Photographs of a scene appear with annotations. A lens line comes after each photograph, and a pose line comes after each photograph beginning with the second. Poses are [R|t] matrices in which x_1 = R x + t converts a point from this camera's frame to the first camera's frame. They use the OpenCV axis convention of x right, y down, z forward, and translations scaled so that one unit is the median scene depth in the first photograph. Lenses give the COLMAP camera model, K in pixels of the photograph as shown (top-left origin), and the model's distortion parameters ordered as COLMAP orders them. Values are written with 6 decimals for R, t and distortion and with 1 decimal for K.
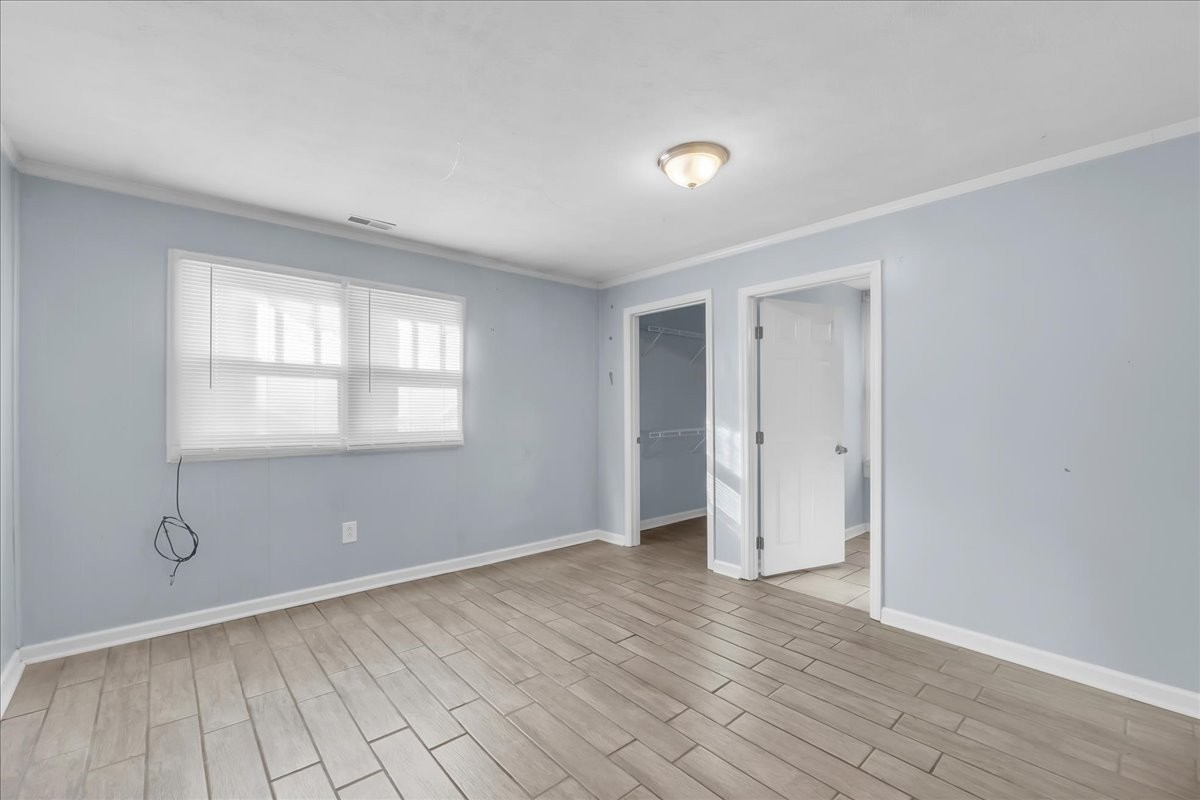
lens RADIAL K [[510.5, 0, 575.8], [0, 510.5, 408.1], [0, 0, 1]] dist [-0.012025, -0.000254]
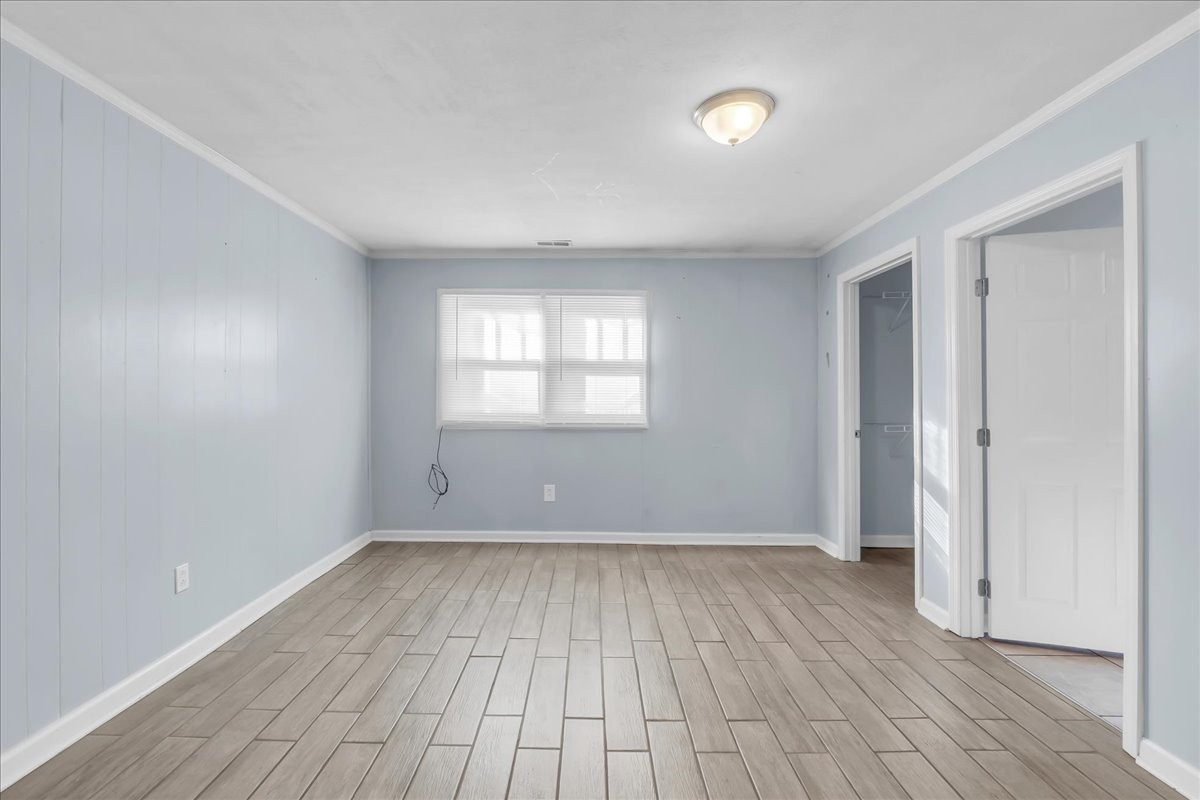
lens RADIAL K [[503.4, 0, 569.1], [0, 503.4, 392.8], [0, 0, 1]] dist [-0.008495, -0.000559]
pose [[0.742689, 0.000789, -0.669637, 0.410088], [-0.002812, 0.999994, -0.001940, -0.000094], [0.669631, 0.003324, 0.742686, 0.113690]]
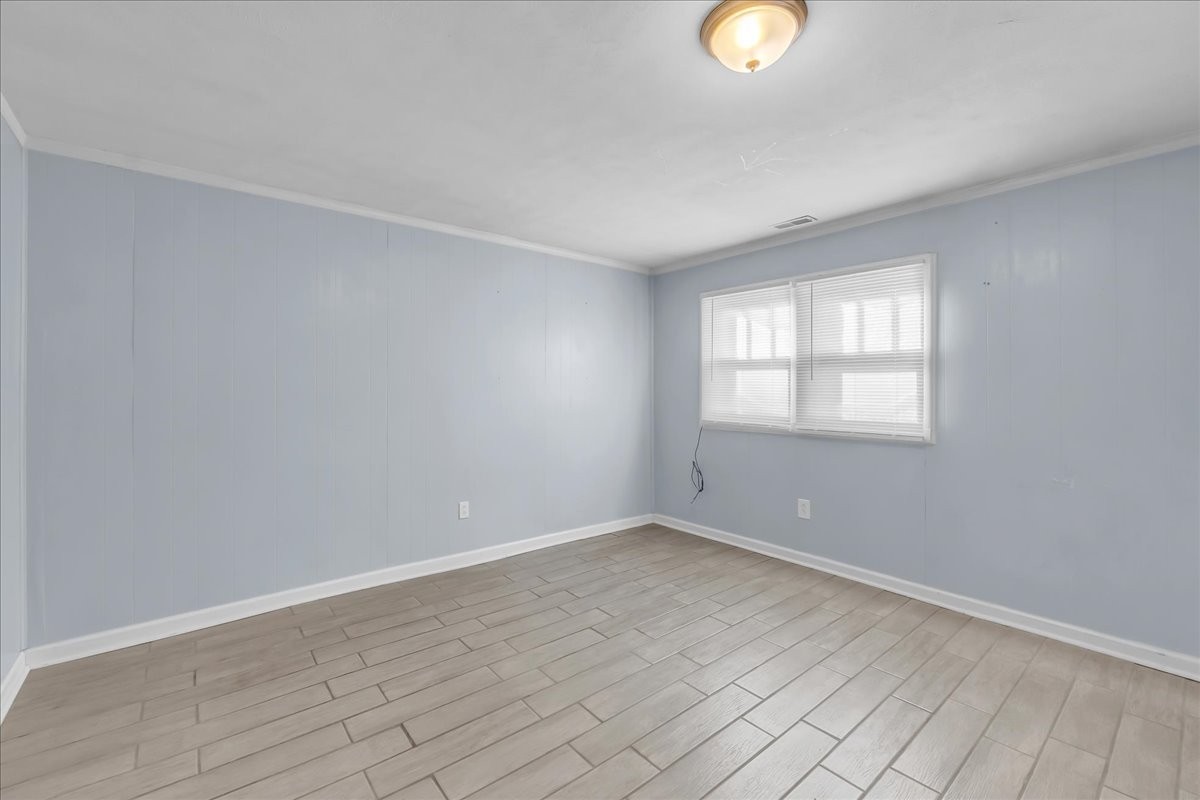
lens RADIAL K [[488.5, 0, 580.6], [0, 488.5, 395.0], [0, 0, 1]] dist [-0.003396, -0.000399]
pose [[-0.027369, 0.005772, -0.999609, 0.601566], [-0.006818, 0.999959, 0.005961, -0.002831], [0.999602, 0.006979, -0.027329, 0.541118]]
